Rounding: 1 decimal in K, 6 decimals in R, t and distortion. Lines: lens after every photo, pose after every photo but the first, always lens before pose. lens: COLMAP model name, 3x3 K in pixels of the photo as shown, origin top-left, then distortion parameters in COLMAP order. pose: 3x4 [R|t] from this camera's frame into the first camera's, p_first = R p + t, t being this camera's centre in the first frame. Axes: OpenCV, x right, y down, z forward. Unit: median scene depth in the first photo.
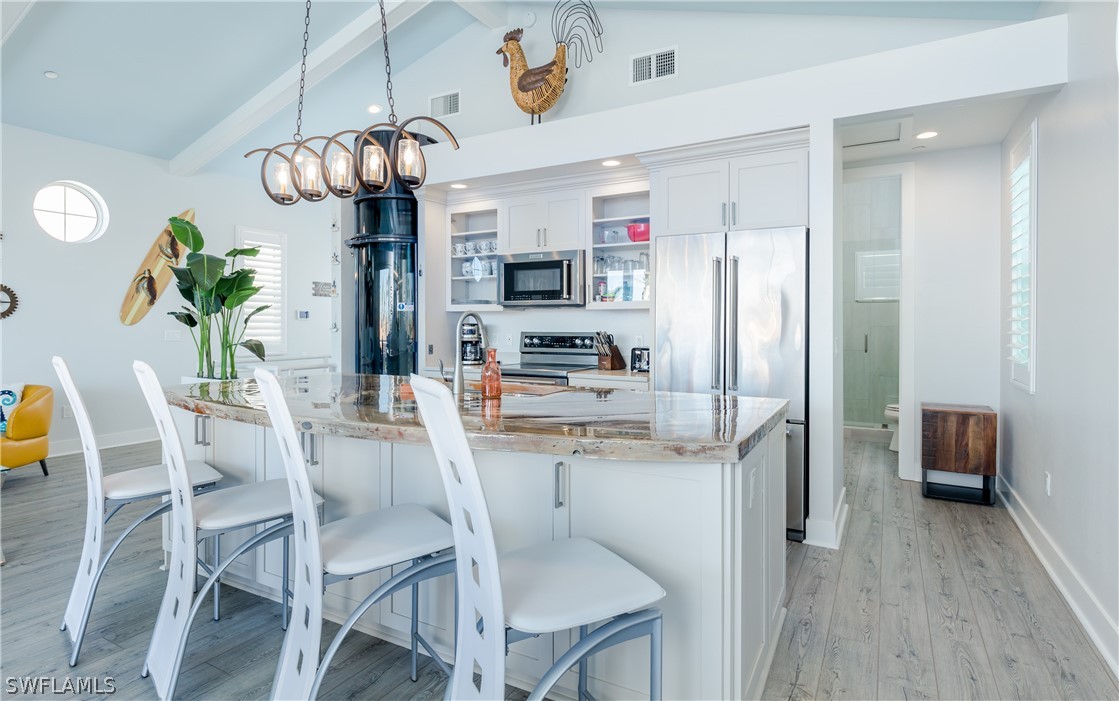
lens RADIAL K [[580.2, 0, 557.1], [0, 580.2, 329.8], [0, 0, 1]] dist [-0.001322, 0.000227]
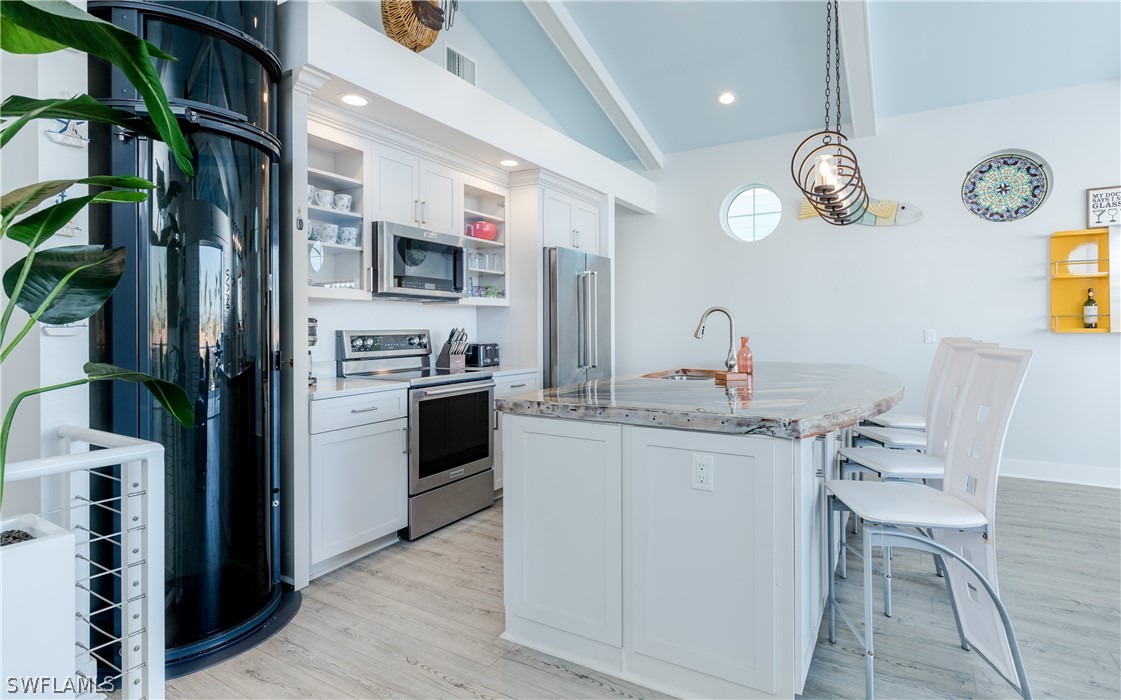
lens RADIAL K [[572.5, 0, 555.3], [0, 572.5, 322.9], [0, 0, 1]] dist [0.000782, 0.000705]
pose [[0.032155, 0.003156, 0.999478, -0.774012], [0.007442, 0.999967, -0.003397, -0.001235], [-0.999455, 0.007548, 0.032130, 0.752337]]
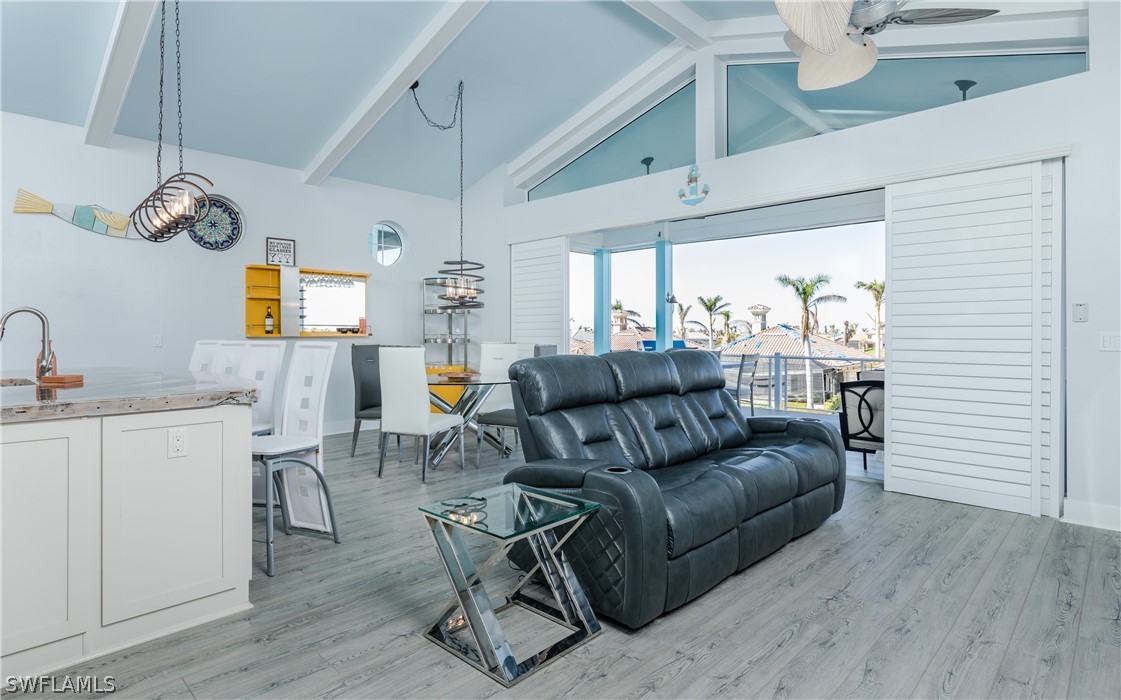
lens RADIAL K [[581.2, 0, 558.1], [0, 581.2, 329.2], [0, 0, 1]] dist [-0.001322, 0.000227]
pose [[-0.968378, 0.001253, 0.249485, -0.834291], [0.000105, 0.999989, -0.004613, 0.009800], [-0.249488, -0.004441, -0.968368, 1.210393]]
